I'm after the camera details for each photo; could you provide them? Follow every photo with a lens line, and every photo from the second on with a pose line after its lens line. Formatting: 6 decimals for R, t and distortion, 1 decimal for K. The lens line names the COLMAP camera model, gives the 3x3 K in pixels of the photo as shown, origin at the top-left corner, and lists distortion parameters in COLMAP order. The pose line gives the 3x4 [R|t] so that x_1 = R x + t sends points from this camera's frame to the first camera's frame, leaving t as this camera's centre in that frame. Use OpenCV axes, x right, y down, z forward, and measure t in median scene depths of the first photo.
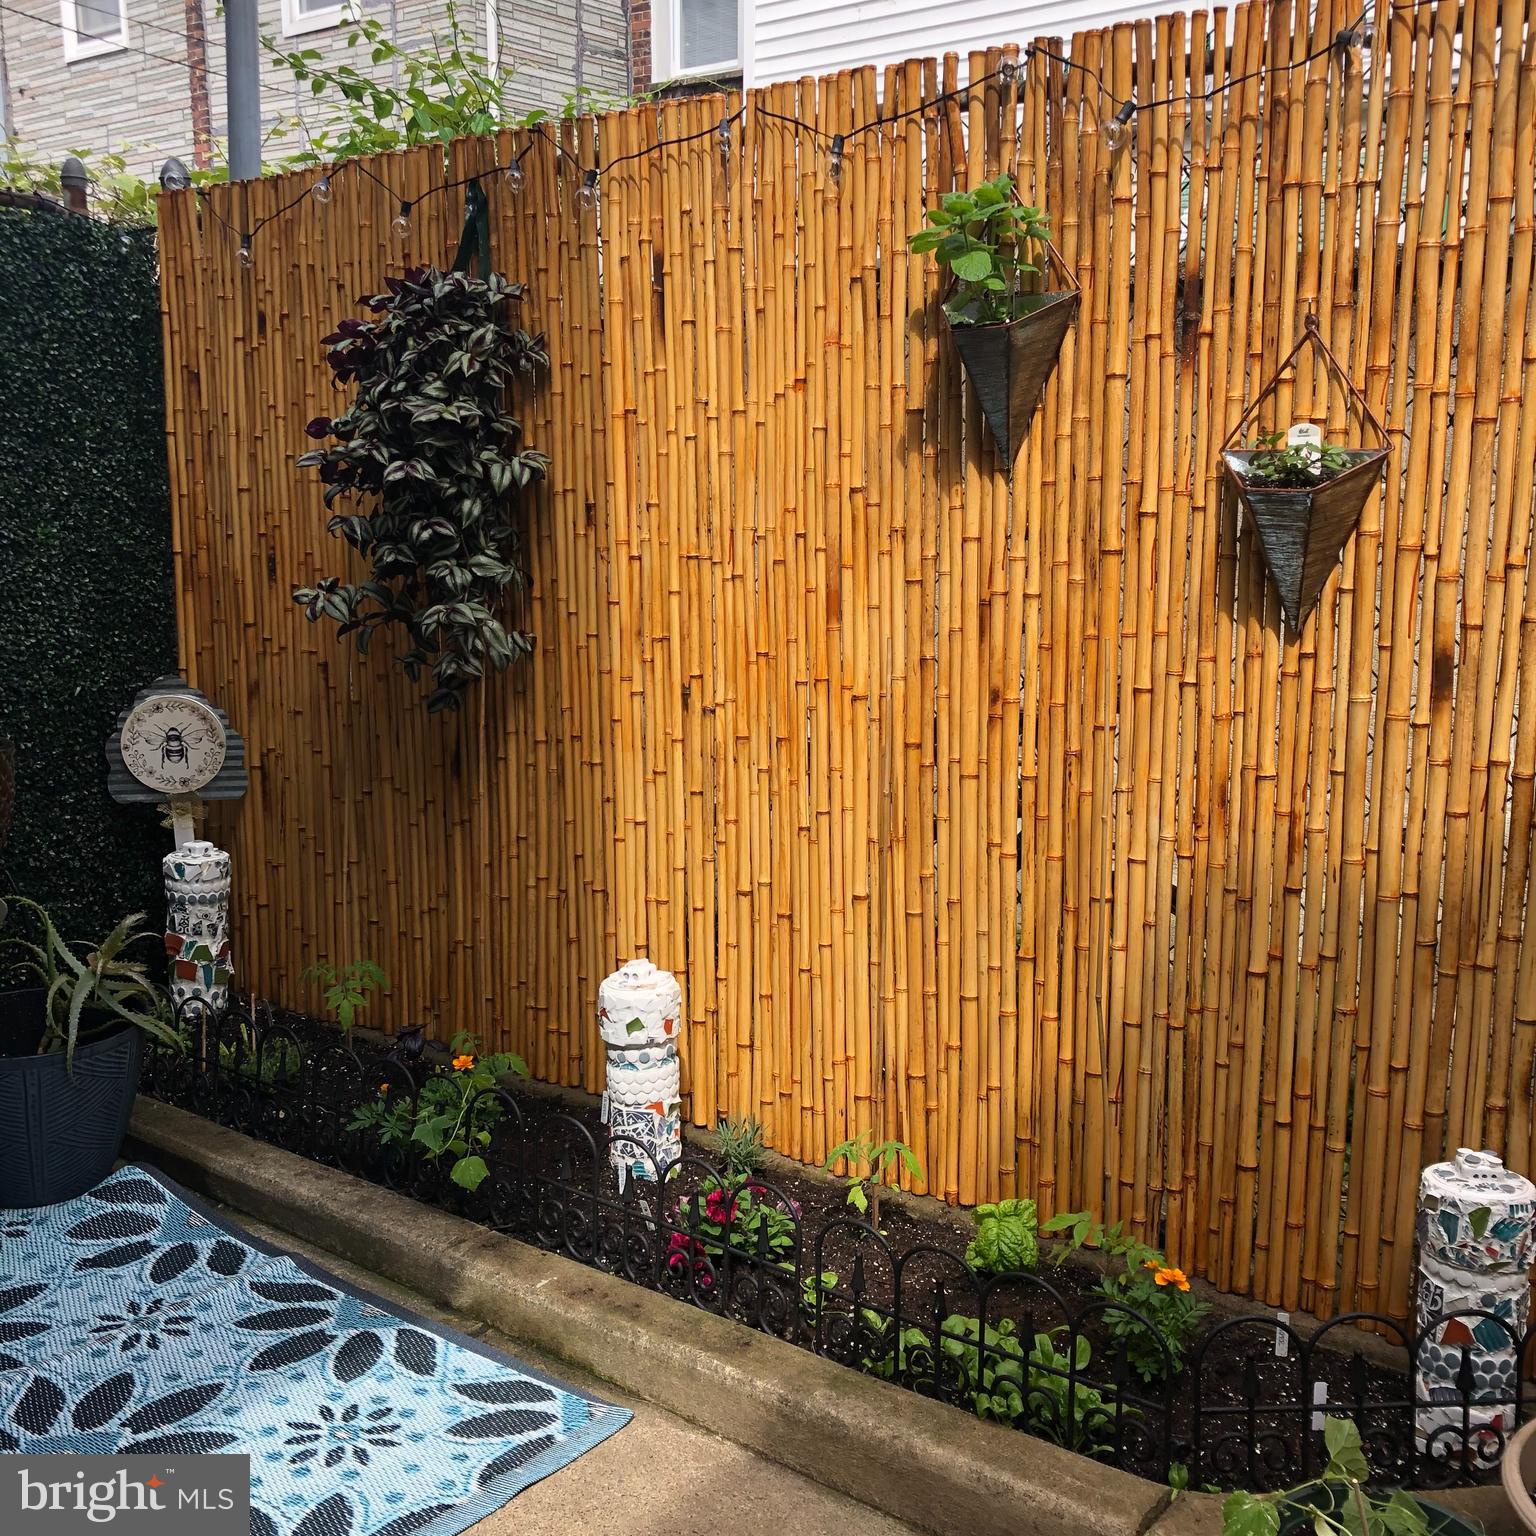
lens RADIAL K [[1684.6, 0, 768.0], [0, 1684.6, 768.0], [0, 0, 1]] dist [0.099358, -0.244045]
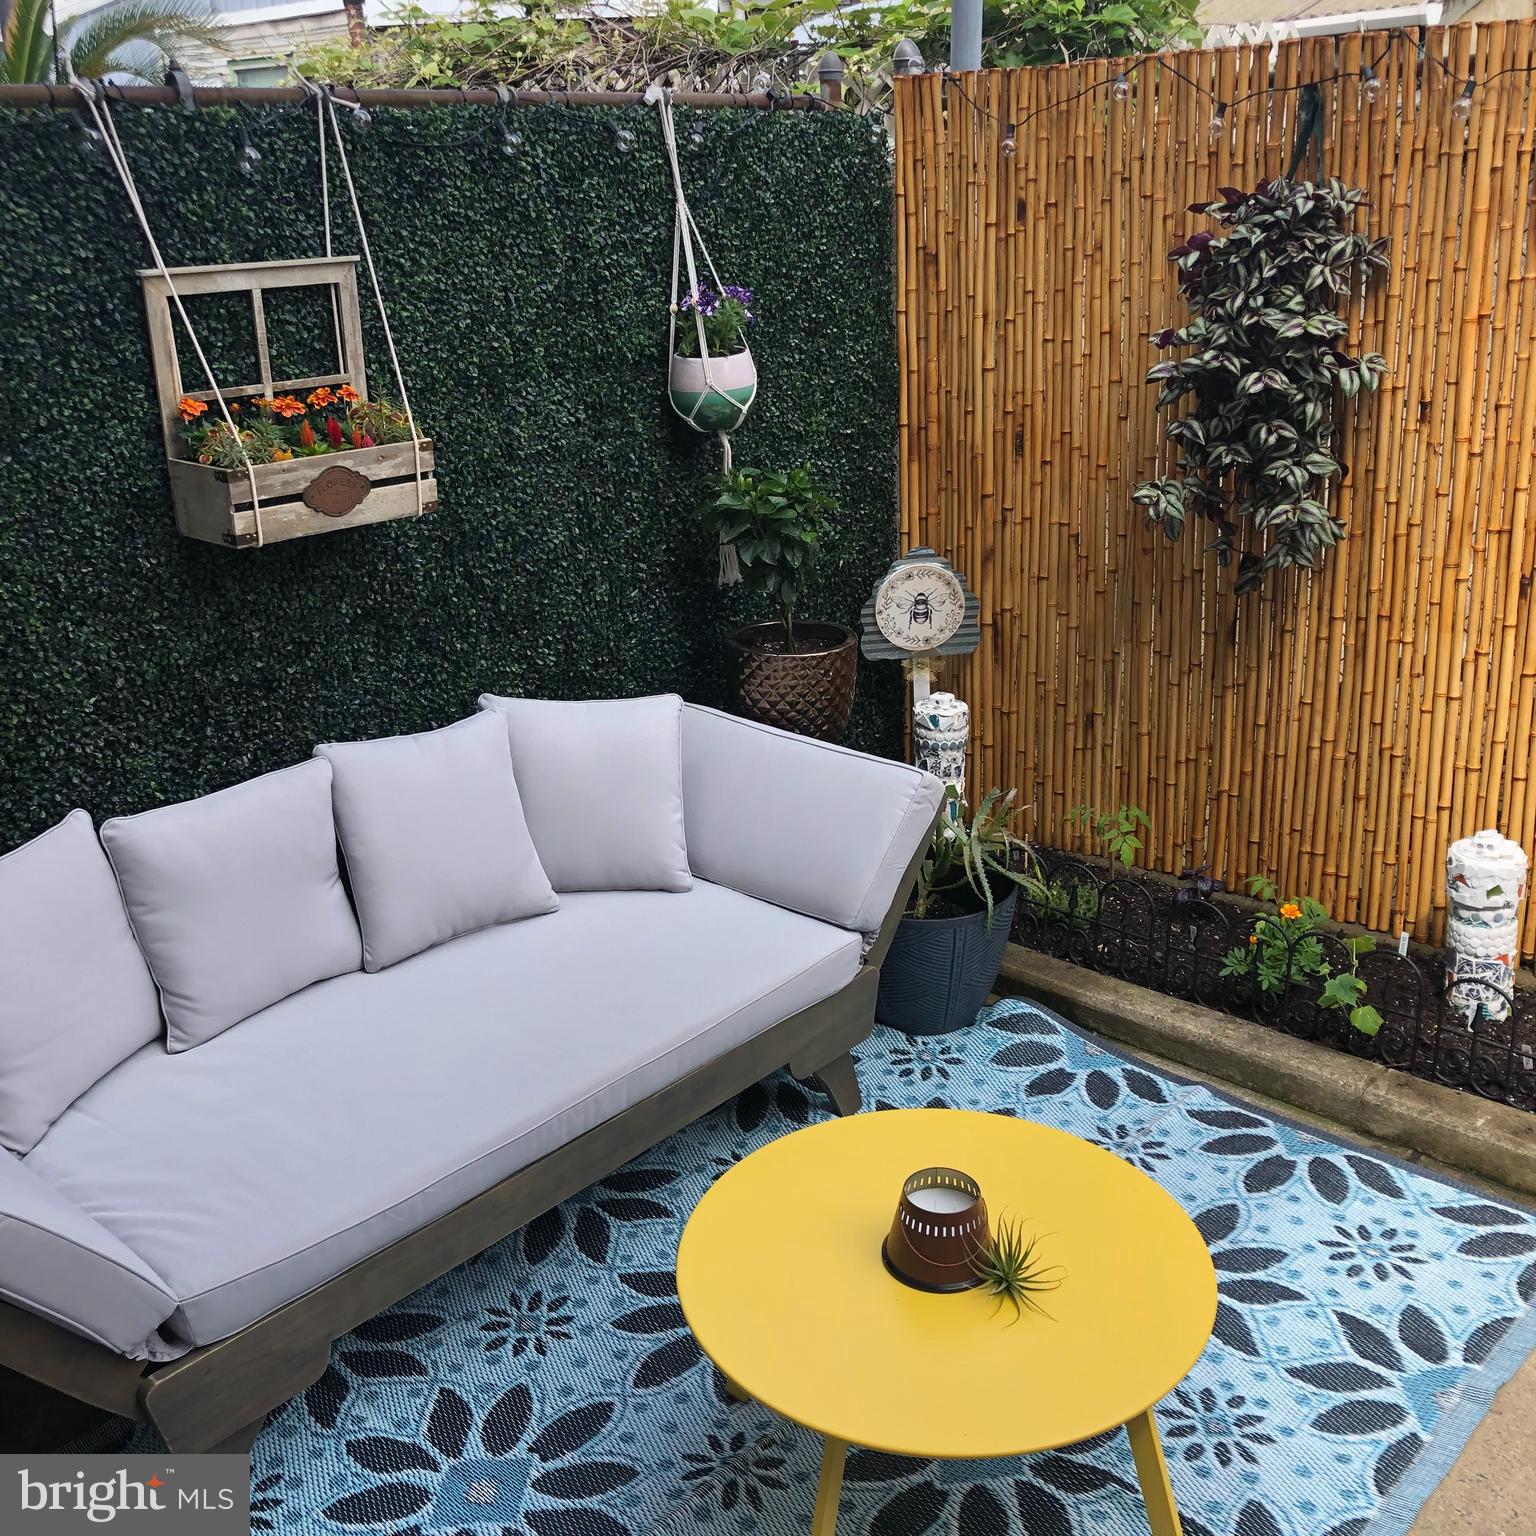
lens RADIAL K [[1684.6, 0, 768.0], [0, 1684.6, 768.0], [0, 0, 1]] dist [0.099358, -0.244045]
pose [[0.994597, -0.012893, -0.103009, -0.412780], [0.031141, 0.983617, 0.177562, -0.133933], [0.099032, -0.179810, 0.978704, -0.128740]]
